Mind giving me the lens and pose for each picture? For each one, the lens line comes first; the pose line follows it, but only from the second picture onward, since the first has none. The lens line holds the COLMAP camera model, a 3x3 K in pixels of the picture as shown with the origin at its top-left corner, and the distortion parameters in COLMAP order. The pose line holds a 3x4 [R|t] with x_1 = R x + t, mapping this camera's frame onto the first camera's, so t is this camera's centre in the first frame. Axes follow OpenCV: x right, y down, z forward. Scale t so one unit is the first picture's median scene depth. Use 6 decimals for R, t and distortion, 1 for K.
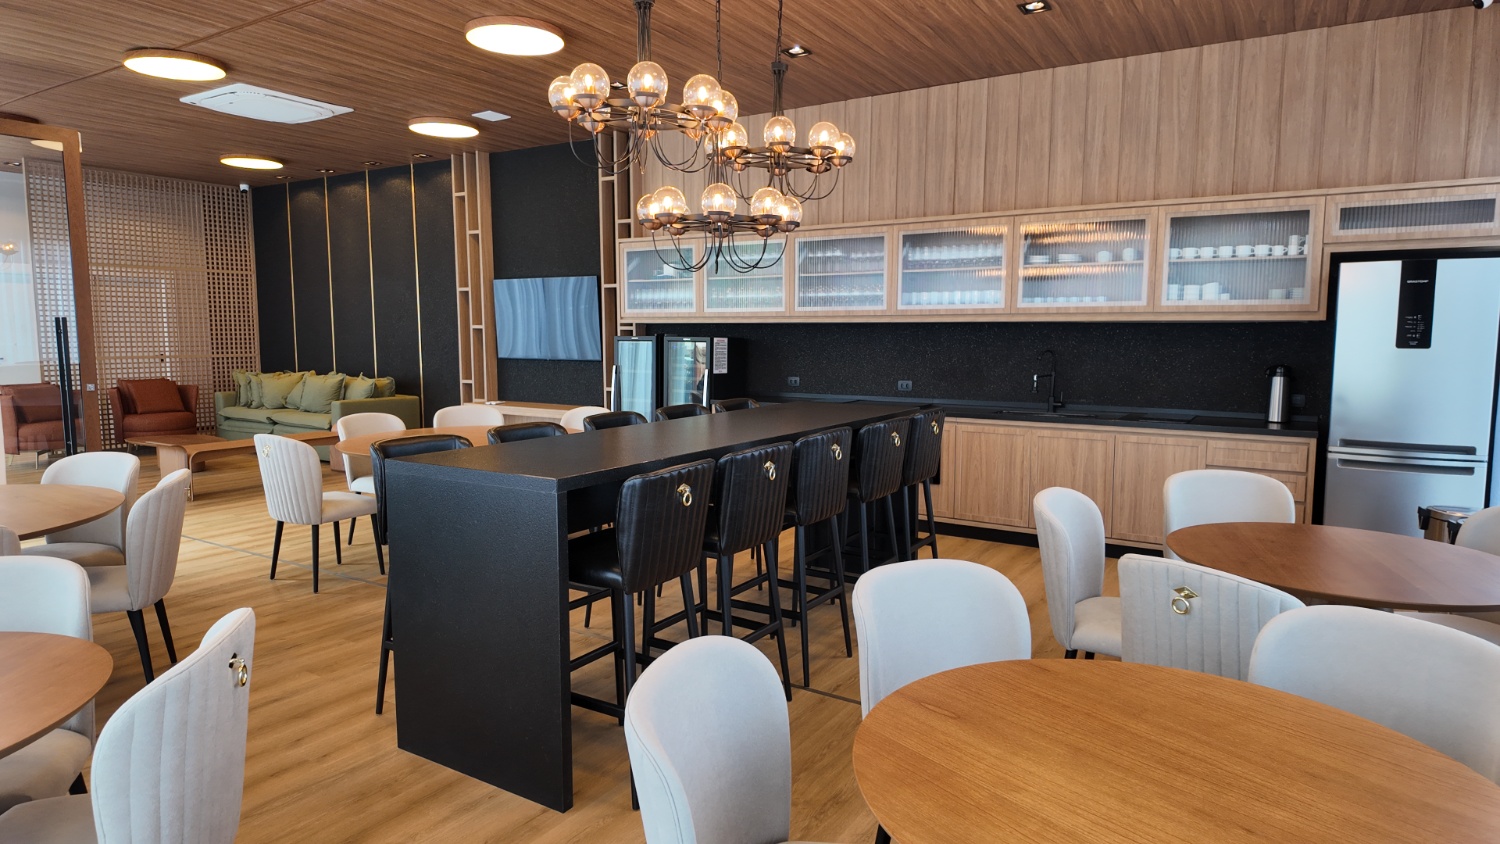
lens RADIAL K [[876.4, 0, 761.4], [0, 876.4, 420.2], [0, 0, 1]] dist [0.071735, -0.077180]
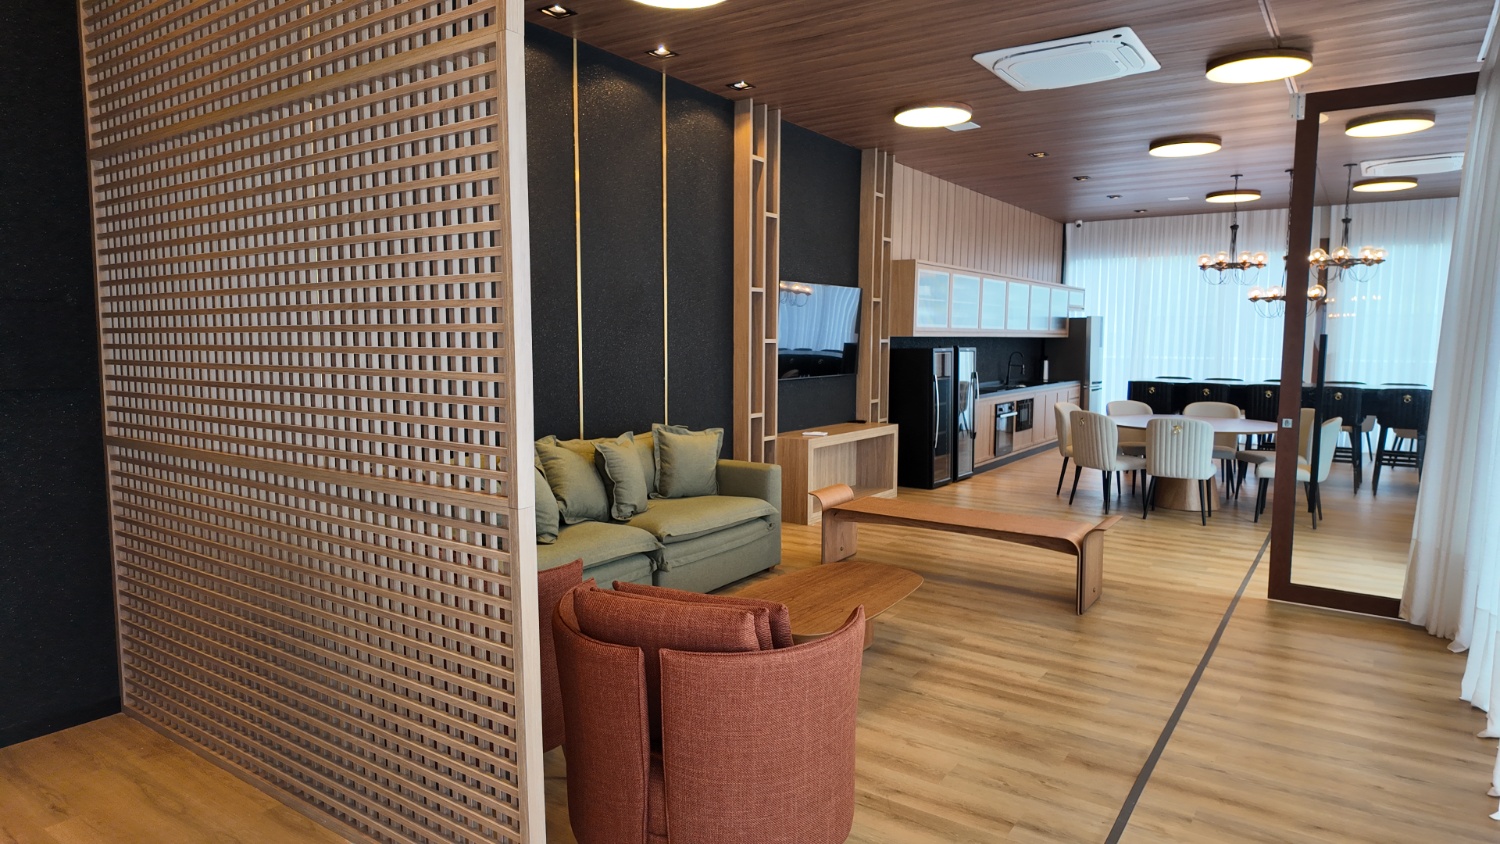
lens RADIAL K [[875.7, 0, 750.0], [0, 875.7, 422.0], [0, 0, 1]] dist [0.070209, -0.104573]
pose [[0.061254, -0.101539, 0.992944, -1.514281], [0.093602, 0.991012, 0.095568, -0.153463], [-0.993724, 0.087088, 0.070208, 1.352305]]
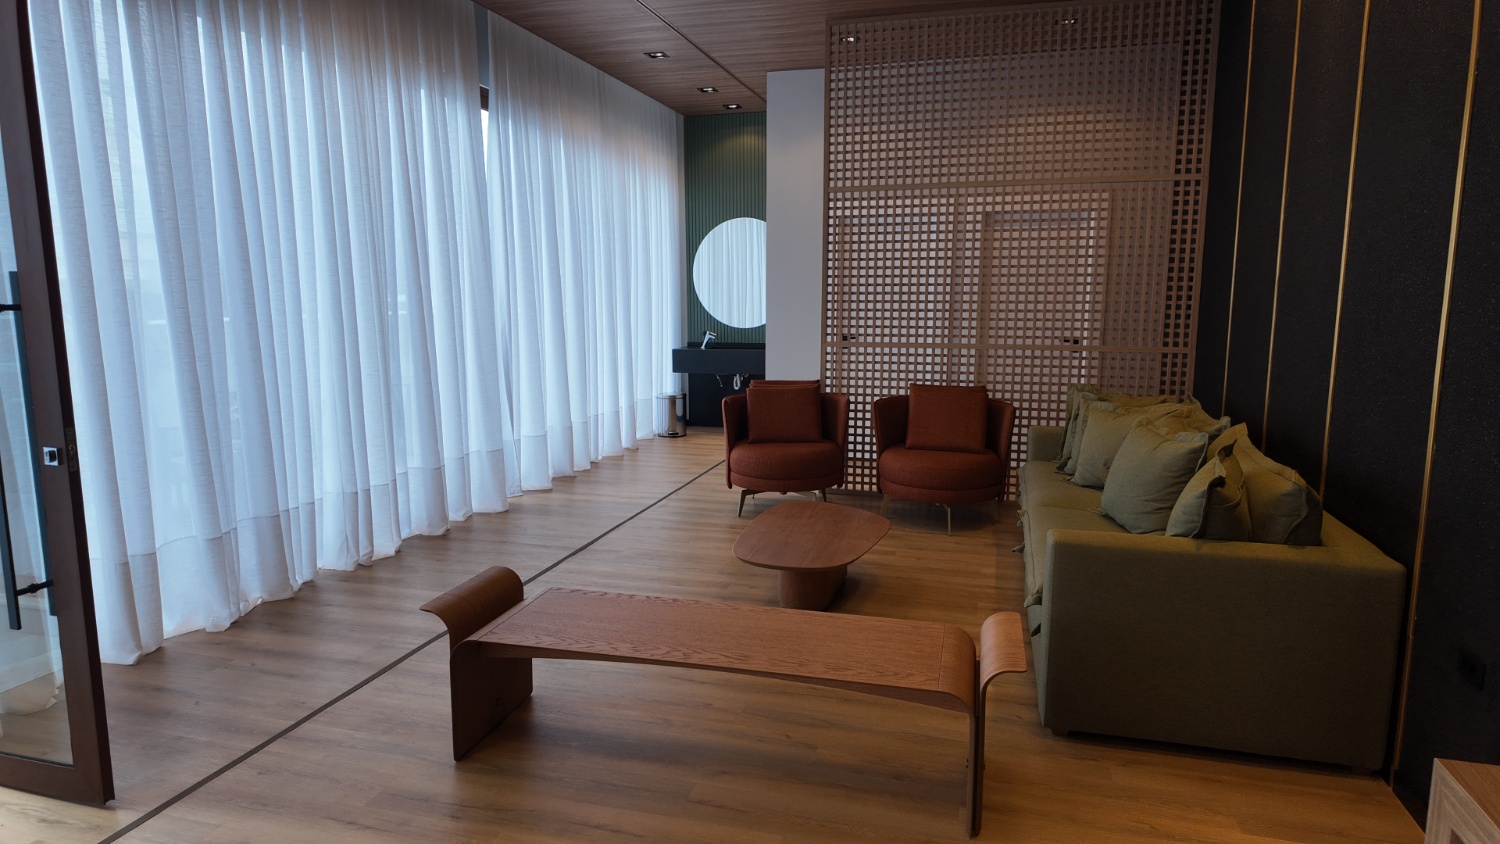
lens RADIAL K [[876.4, 0, 761.4], [0, 876.4, 420.2], [0, 0, 1]] dist [0.071735, -0.077180]
pose [[0.279130, 0.145285, -0.949199, -0.295966], [-0.095711, 0.987775, 0.123044, -0.126110], [0.955472, 0.056503, 0.289623, 1.118359]]
